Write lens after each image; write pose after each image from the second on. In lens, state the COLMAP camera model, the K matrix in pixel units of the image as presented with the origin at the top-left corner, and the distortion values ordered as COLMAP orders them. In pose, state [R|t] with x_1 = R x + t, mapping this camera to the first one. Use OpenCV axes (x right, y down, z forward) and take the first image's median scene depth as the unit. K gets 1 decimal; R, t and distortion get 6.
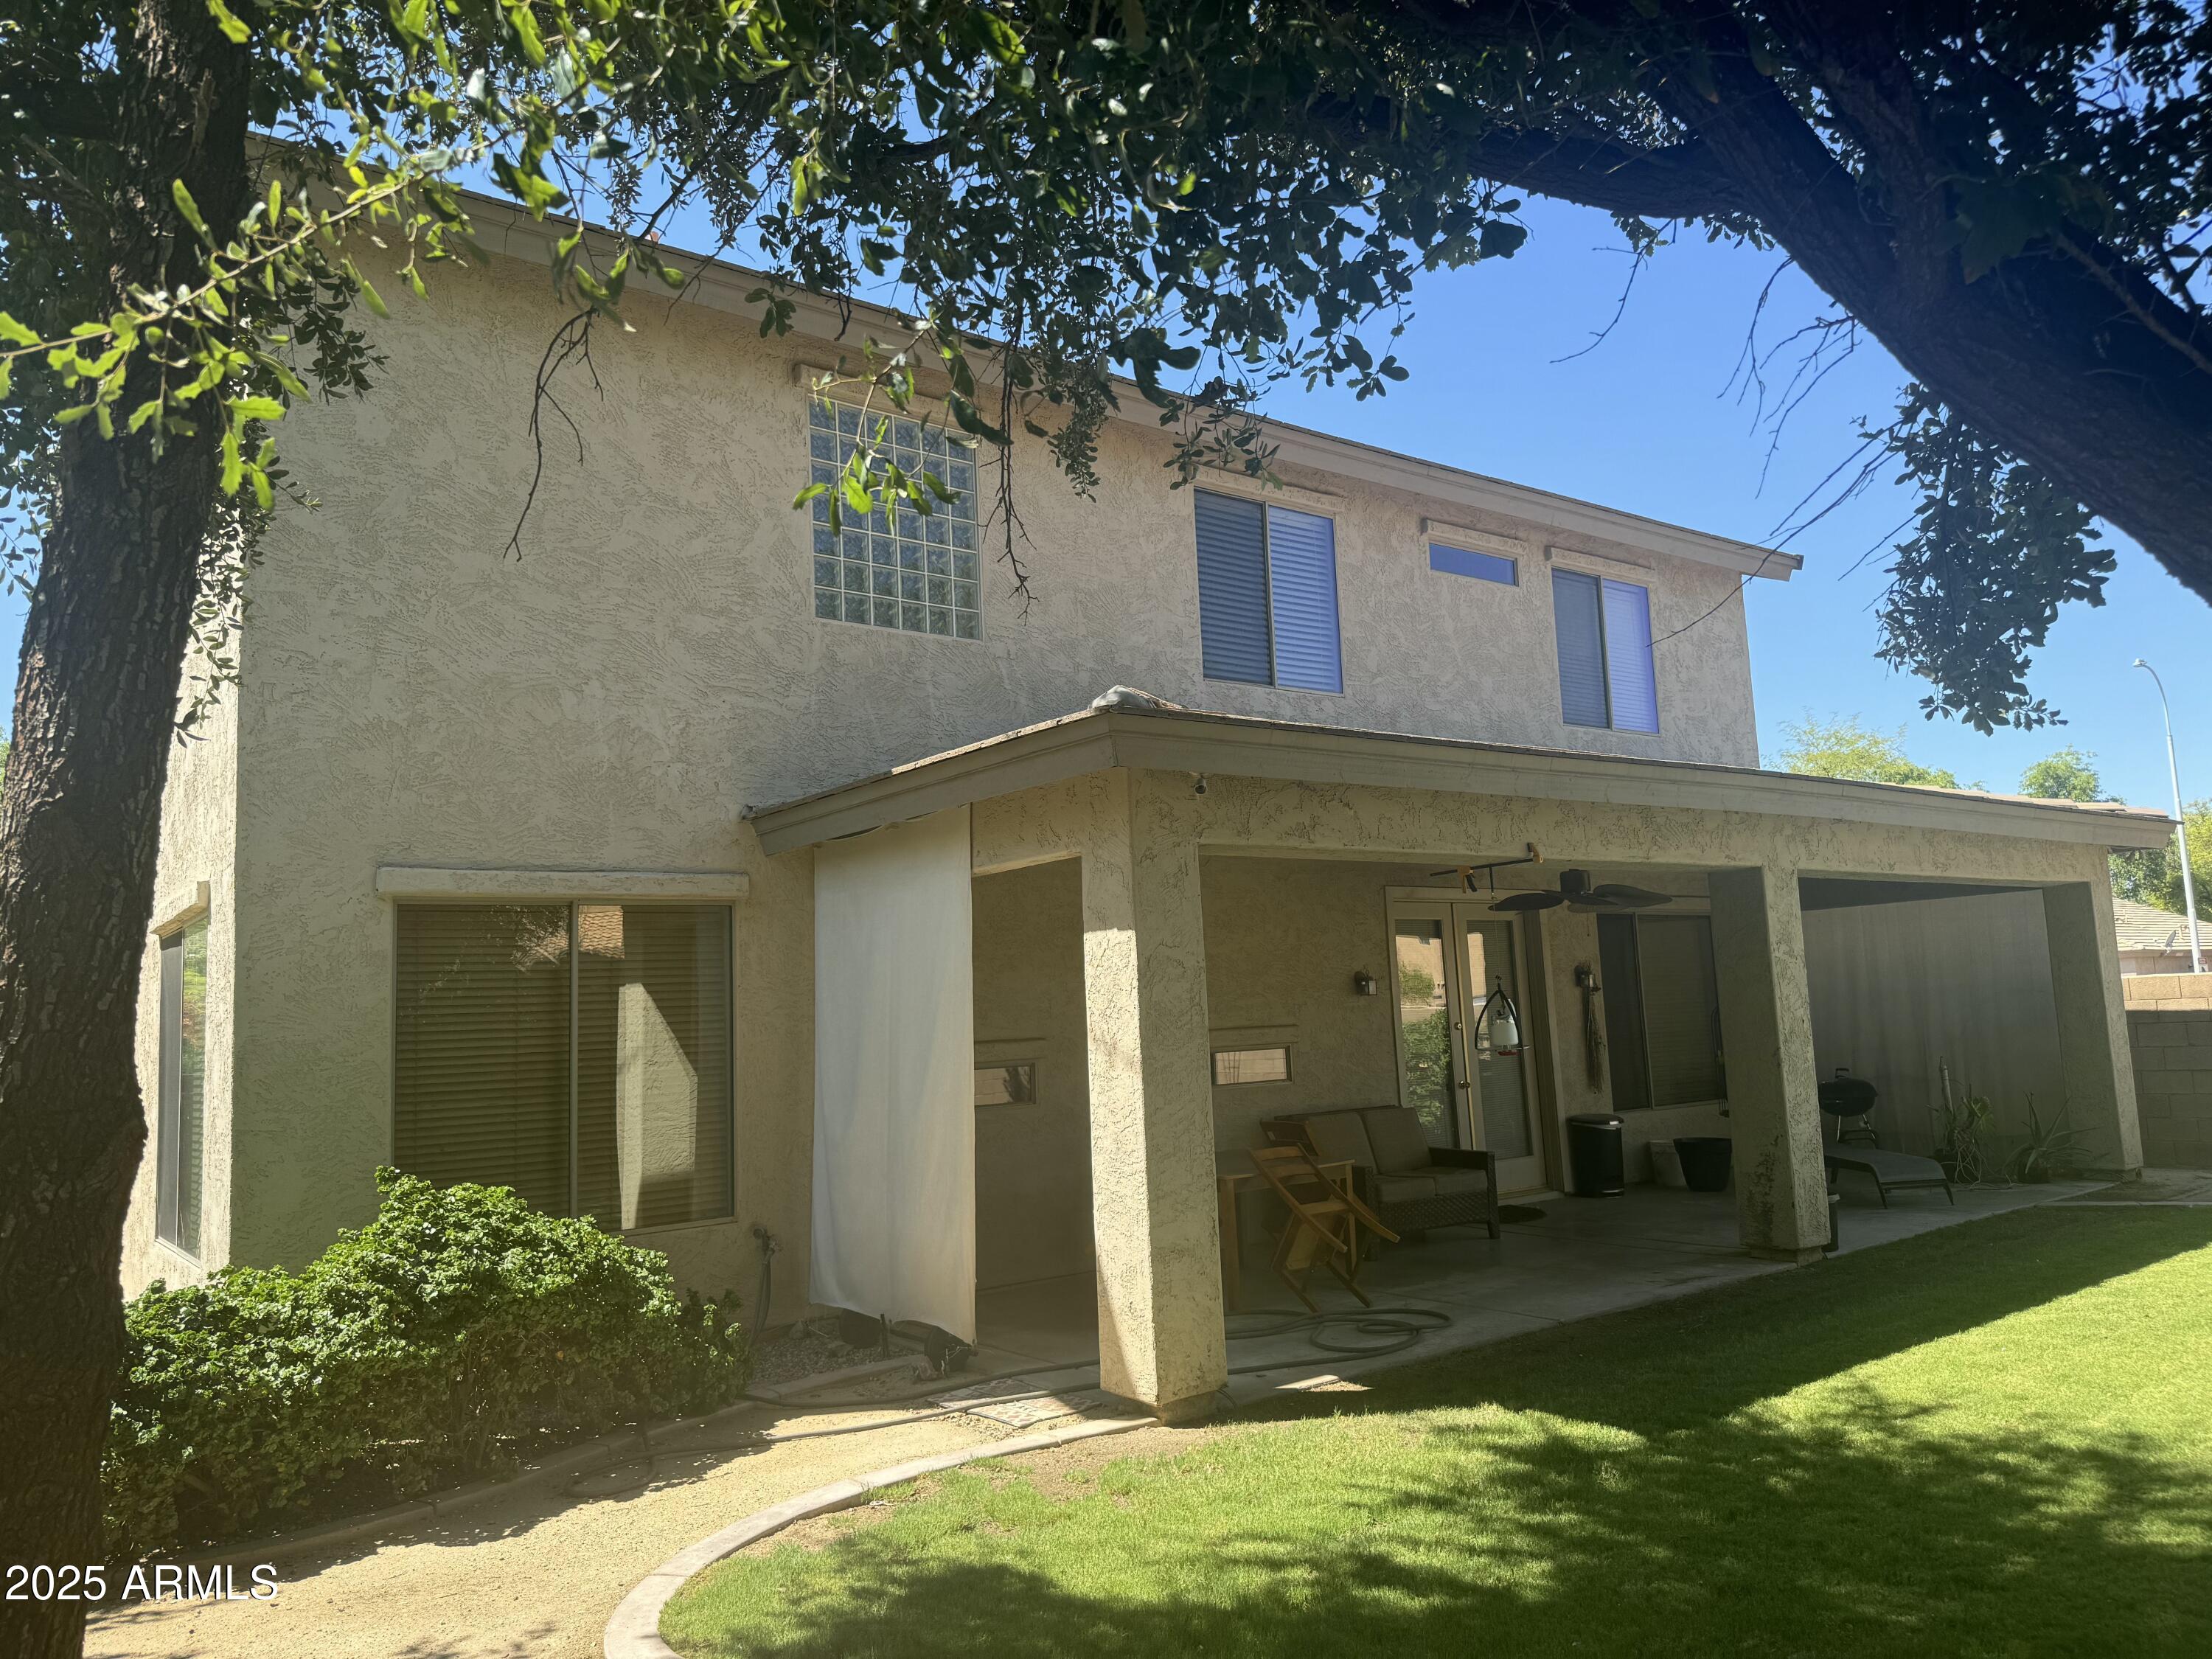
lens RADIAL K [[1557.6, 0, 1103.8], [0, 1557.6, 828.0], [0, 0, 1]] dist [0.025931, -0.035266]
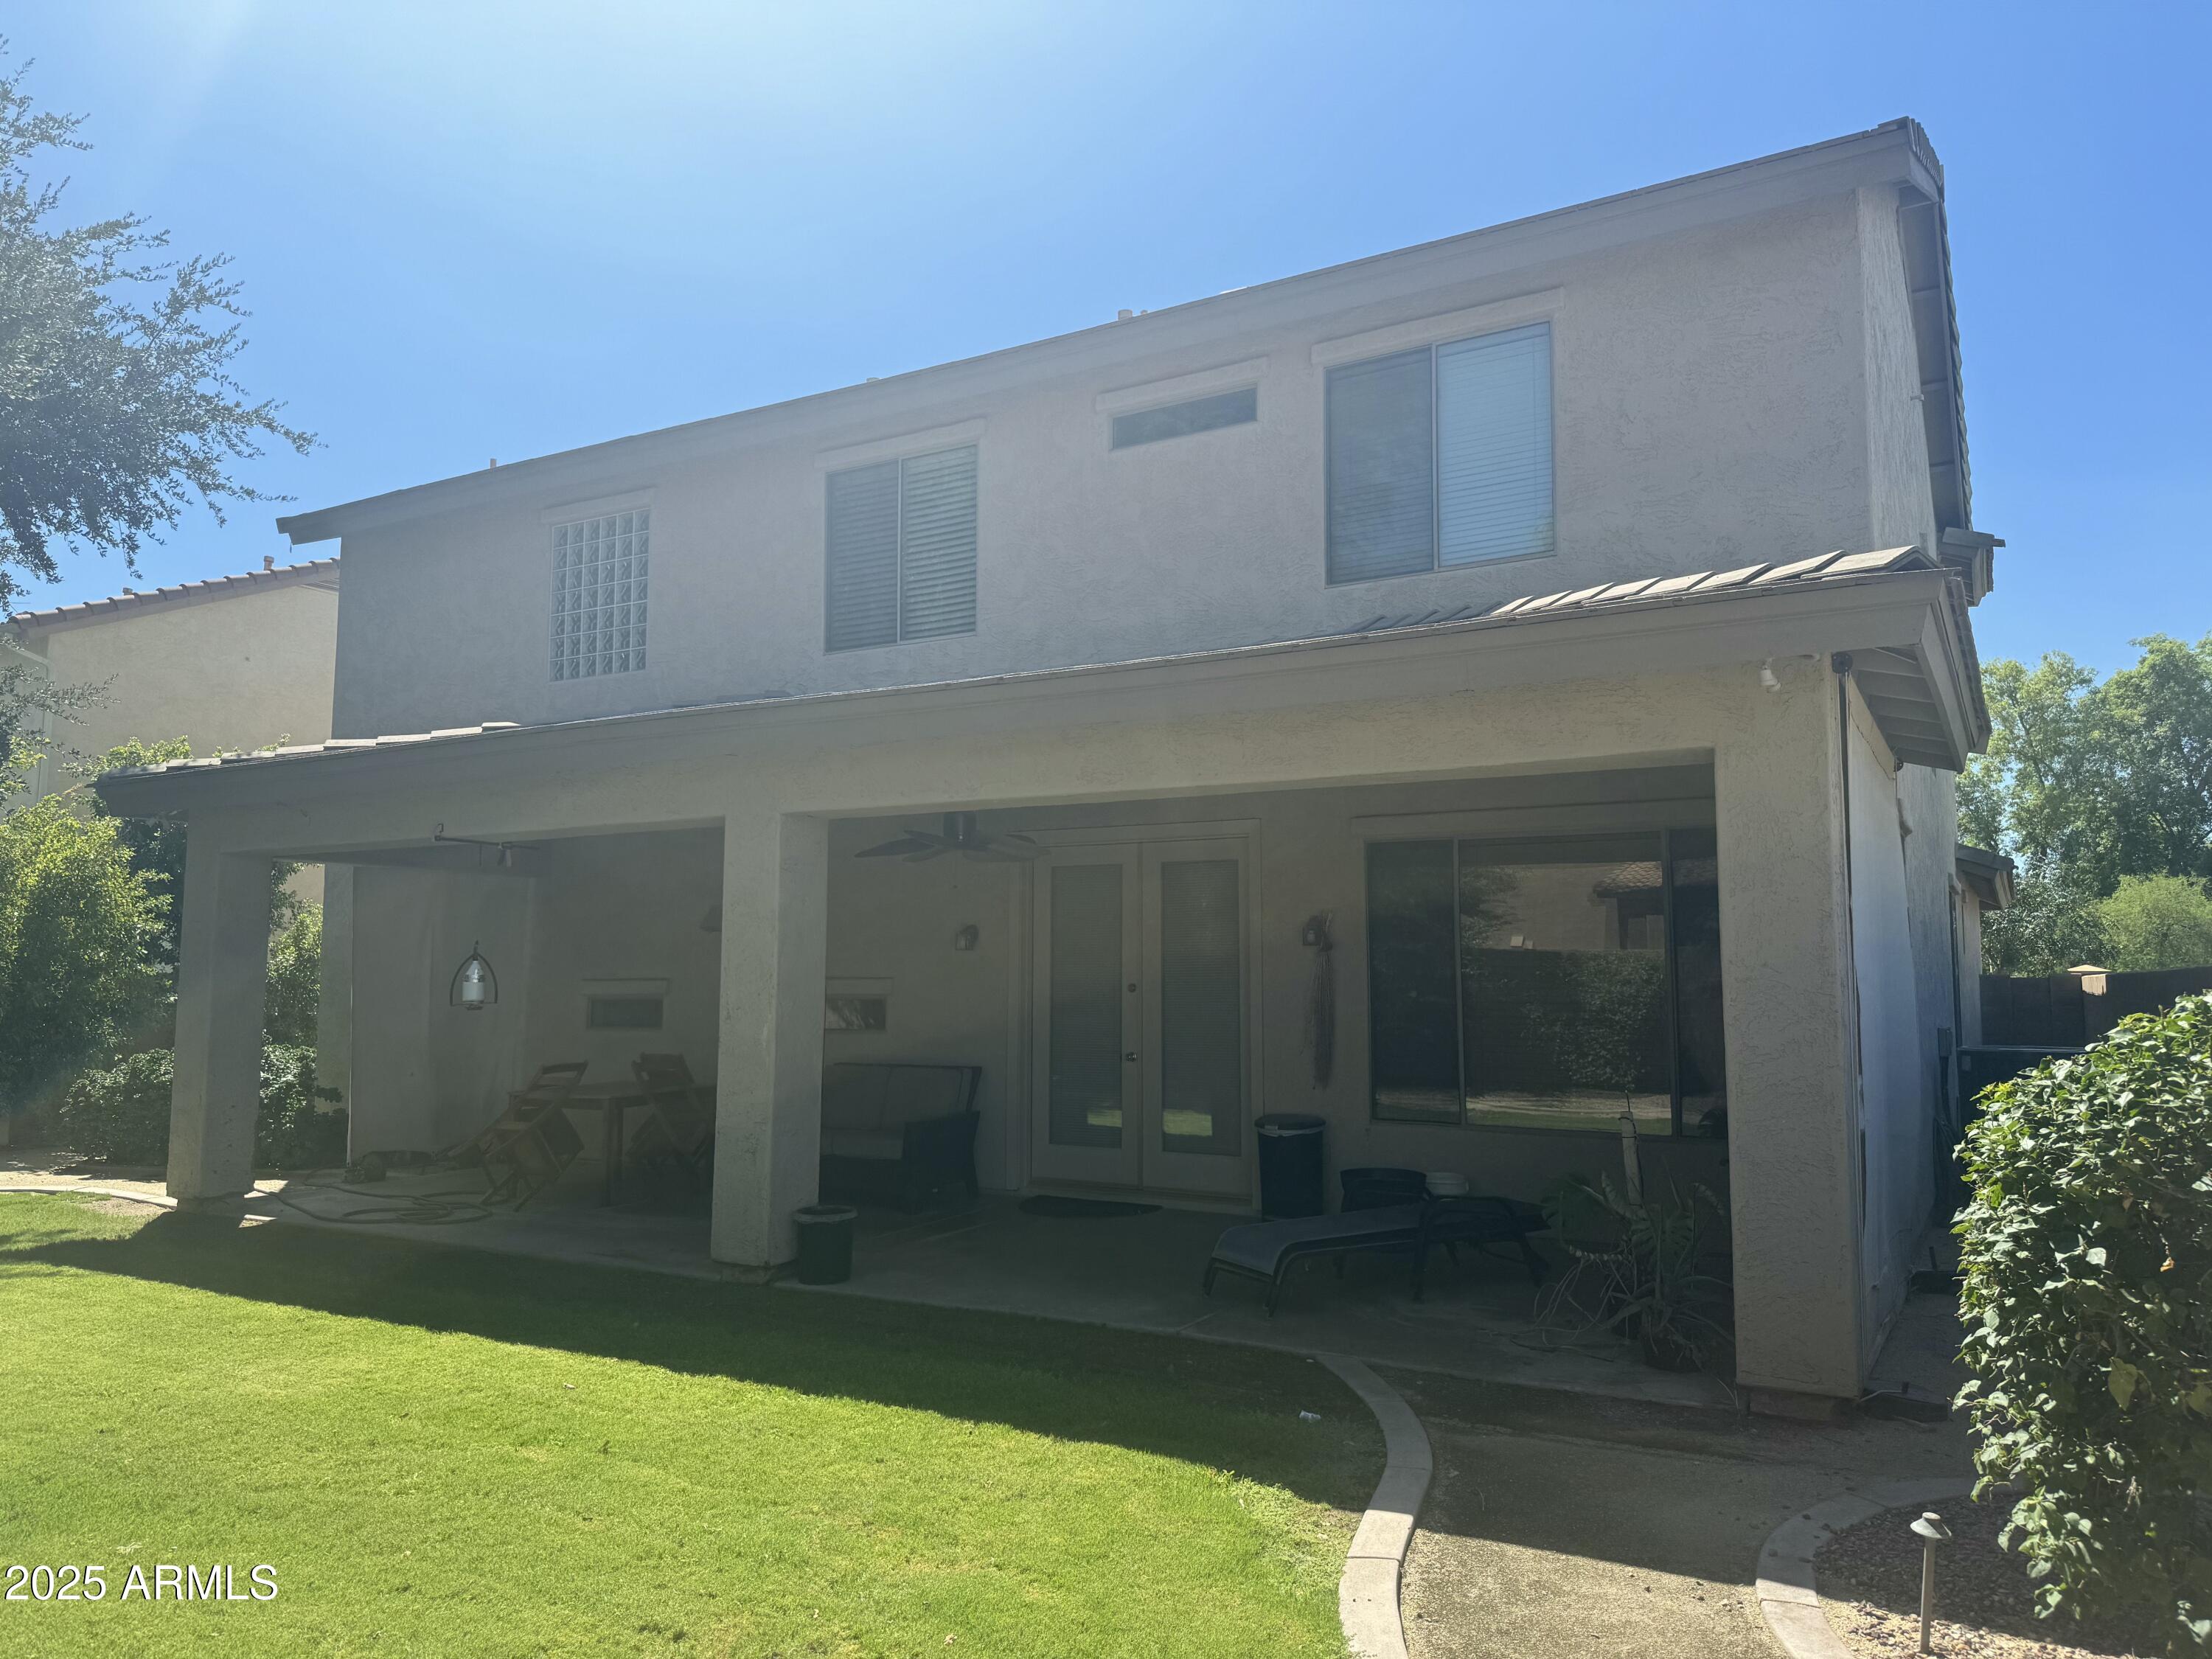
lens RADIAL K [[1557.6, 0, 1100.7], [0, 1557.6, 830.9], [0, 0, 1]] dist [0.025931, -0.035266]
pose [[0.366237, -0.033491, -0.929919, 1.035141], [0.093903, 0.995581, 0.001126, 0.040476], [0.925771, -0.087735, 0.367763, 0.694202]]
